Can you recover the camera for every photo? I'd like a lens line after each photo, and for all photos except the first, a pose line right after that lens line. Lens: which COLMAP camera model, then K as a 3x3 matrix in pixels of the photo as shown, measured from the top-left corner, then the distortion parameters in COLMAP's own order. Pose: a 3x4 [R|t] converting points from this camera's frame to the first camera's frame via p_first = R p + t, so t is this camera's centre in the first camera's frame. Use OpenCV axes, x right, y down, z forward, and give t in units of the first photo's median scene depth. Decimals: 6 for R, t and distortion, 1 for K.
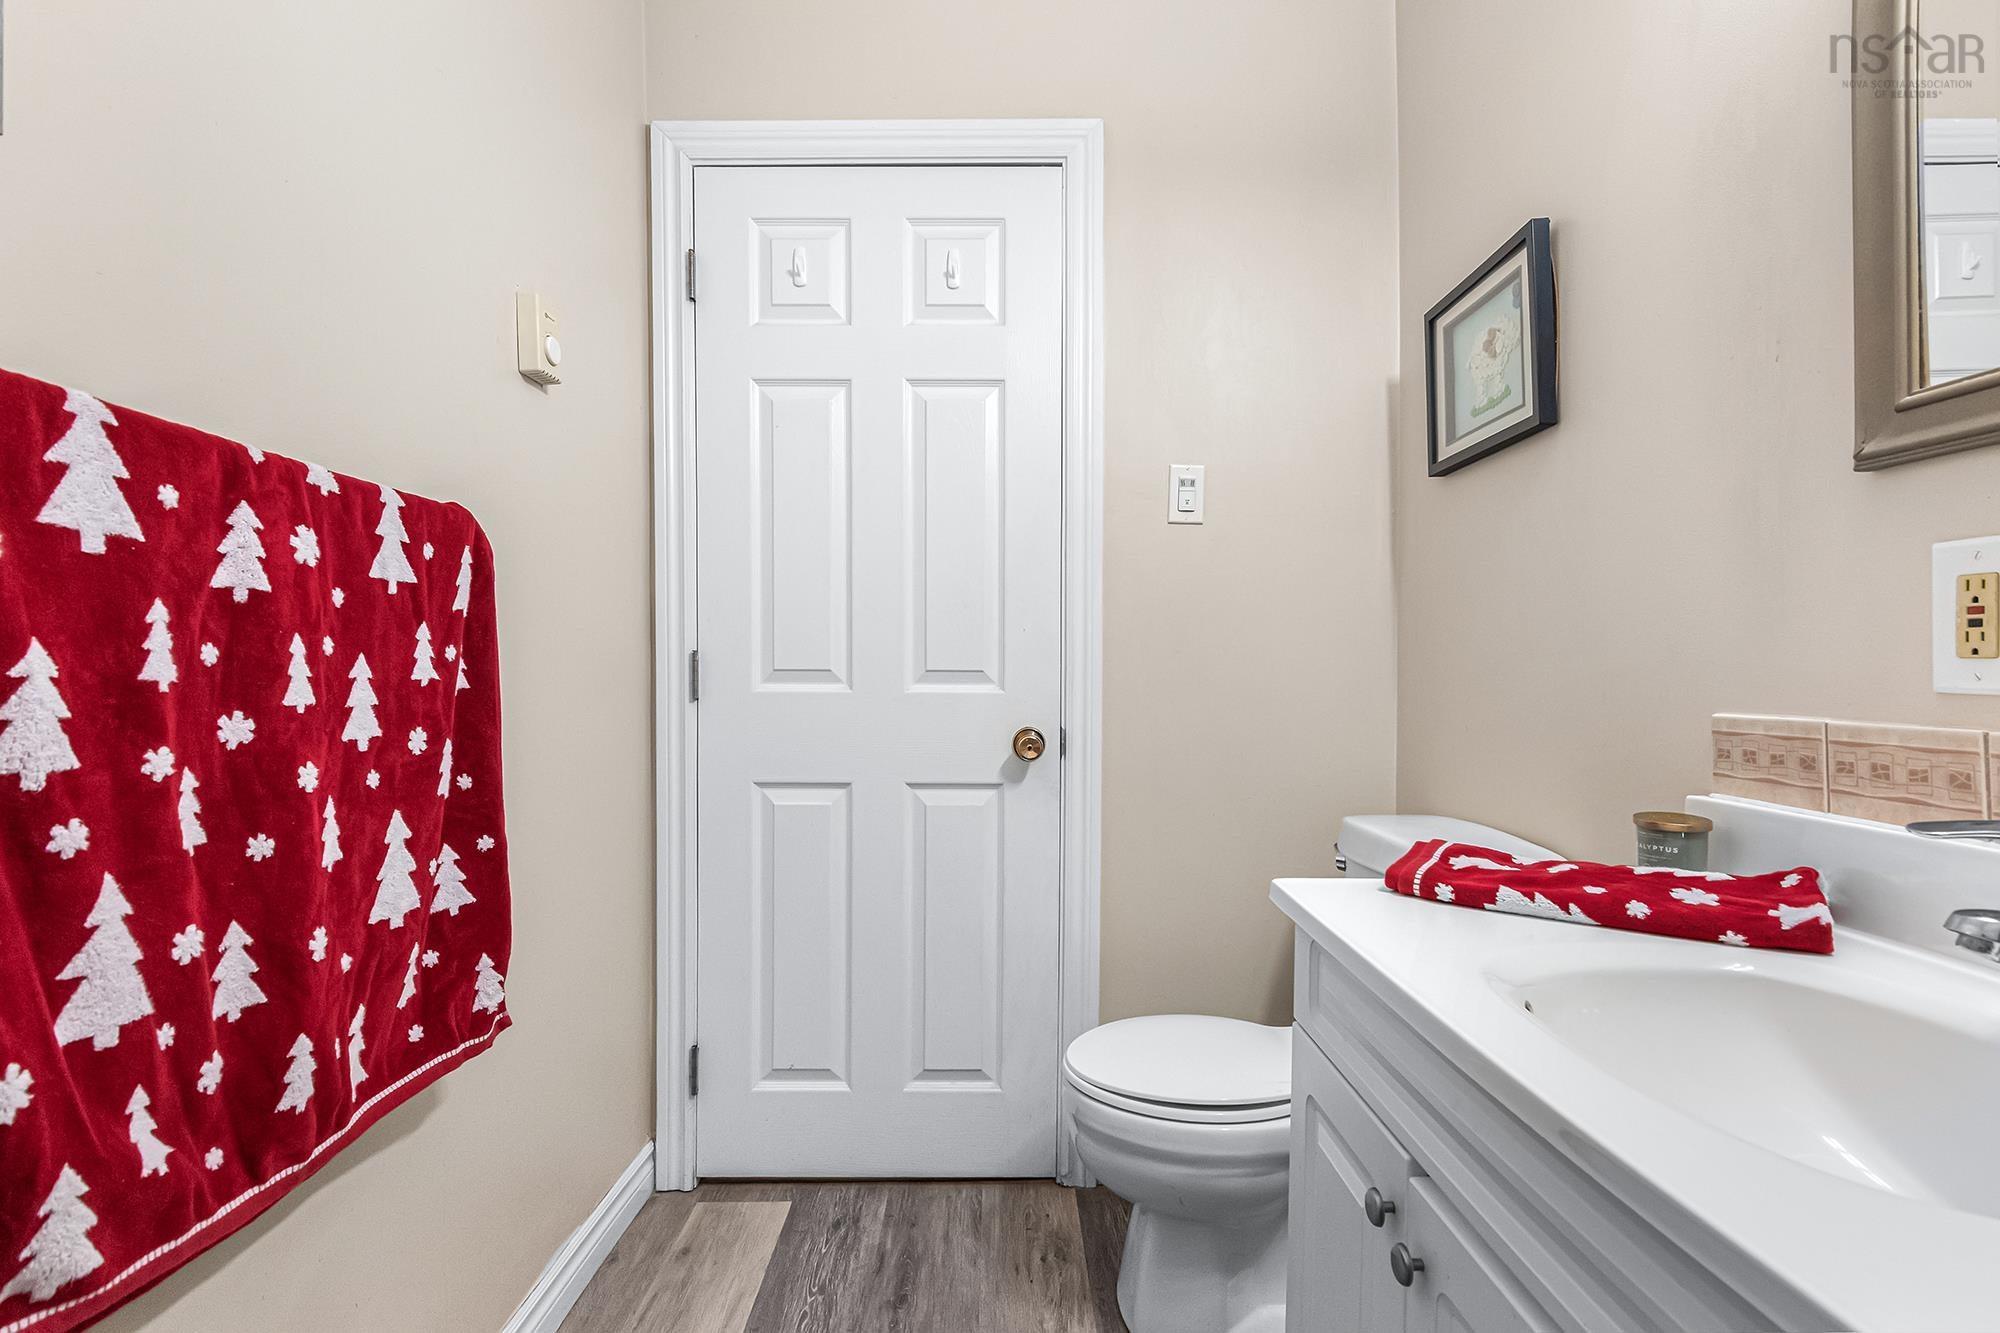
lens RADIAL K [[974.7, 0, 1009.9], [0, 974.7, 661.8], [0, 0, 1]] dist [-0.000020, 0.000023]
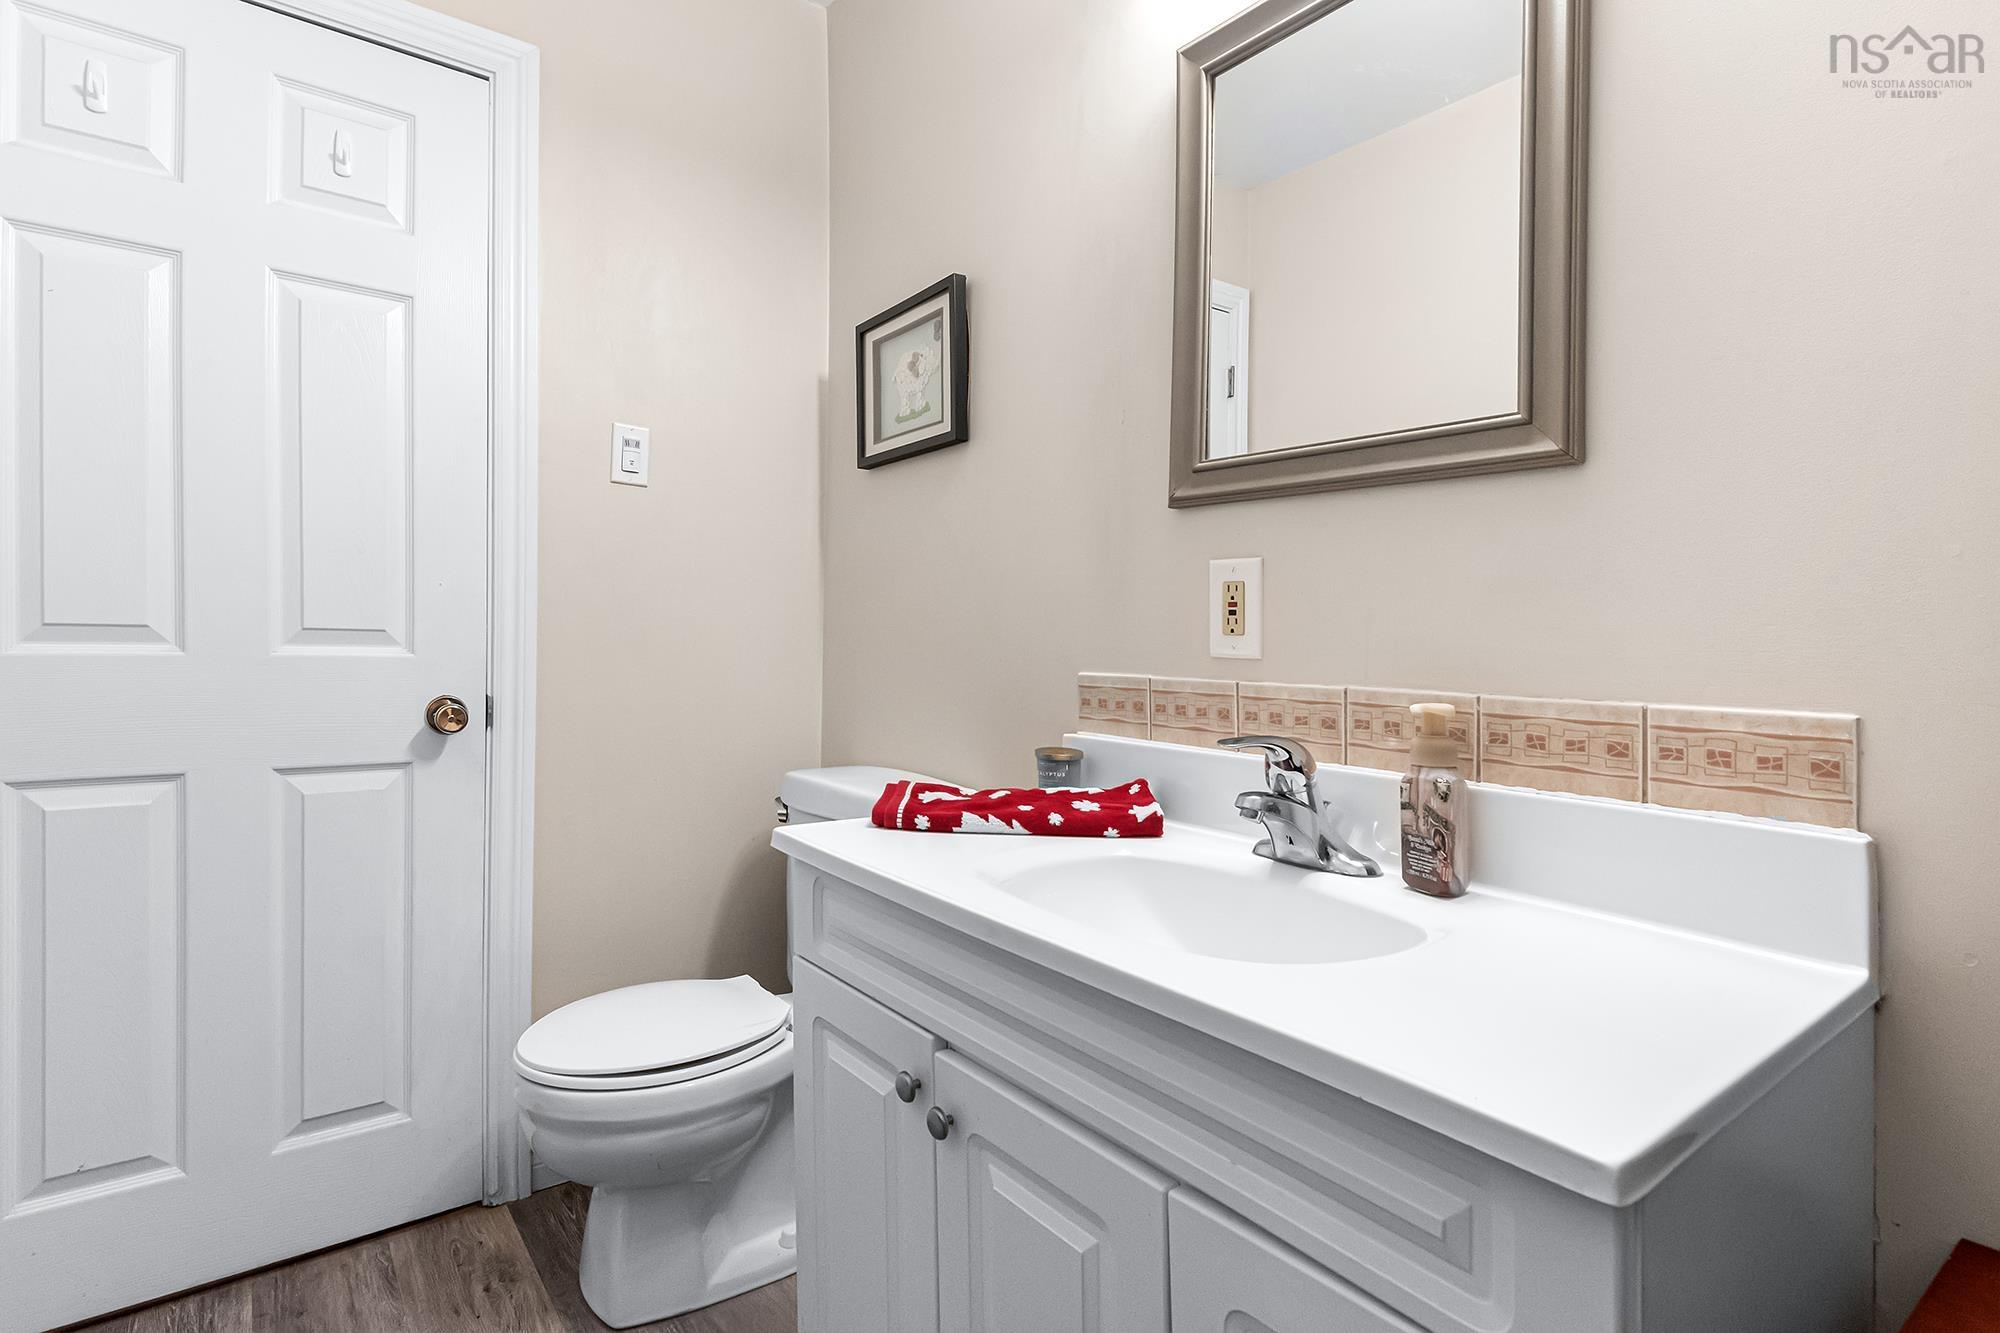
lens RADIAL K [[986.9, 0, 1001.0], [0, 986.9, 596.7], [0, 0, 1]] dist [0.013262, 0.000300]
pose [[0.795081, 0.039509, 0.605215, -0.204902], [-0.020964, 0.999070, -0.037679, 0.001505], [-0.606141, 0.017270, 0.795170, -0.031709]]
